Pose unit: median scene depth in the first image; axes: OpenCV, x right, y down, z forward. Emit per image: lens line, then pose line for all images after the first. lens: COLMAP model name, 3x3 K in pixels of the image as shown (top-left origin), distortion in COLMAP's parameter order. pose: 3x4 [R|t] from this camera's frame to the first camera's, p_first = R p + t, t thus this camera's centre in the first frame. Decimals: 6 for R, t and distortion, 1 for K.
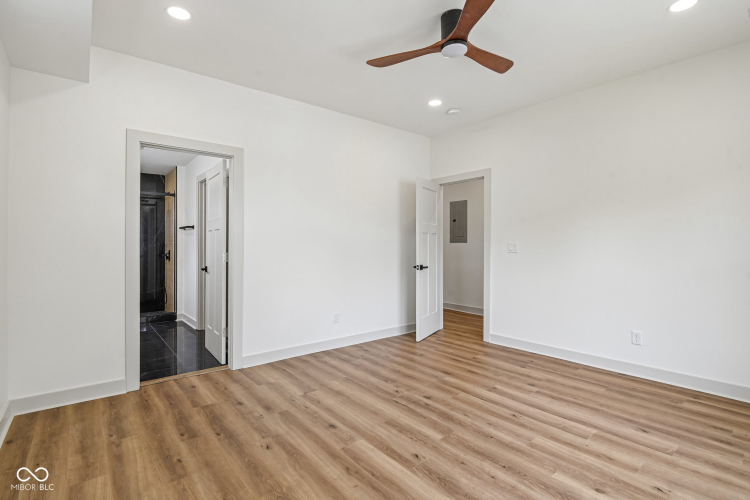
lens RADIAL K [[359.4, 0, 373.6], [0, 359.4, 244.1], [0, 0, 1]] dist [-0.010786, -0.004079]
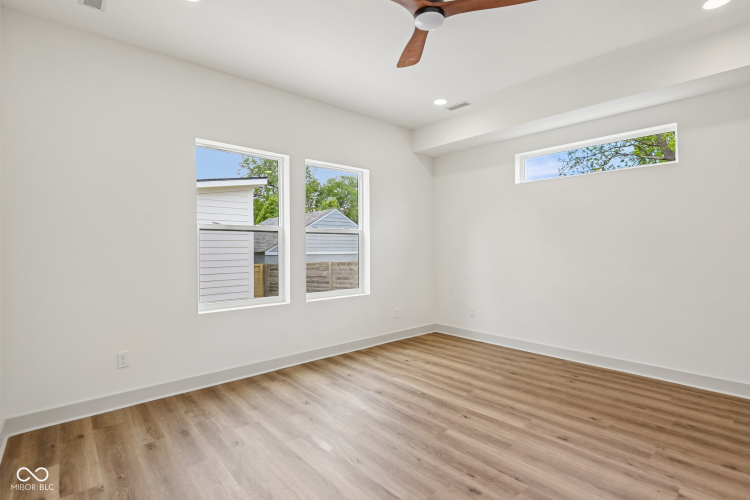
lens RADIAL K [[359.4, 0, 373.4], [0, 359.4, 249.7], [0, 0, 1]] dist [-0.010786, -0.004079]
pose [[-0.999641, 0.009602, -0.025002, 0.412541], [0.009526, 0.999950, 0.003172, 0.004634], [0.025031, 0.002933, -0.999682, 1.975367]]
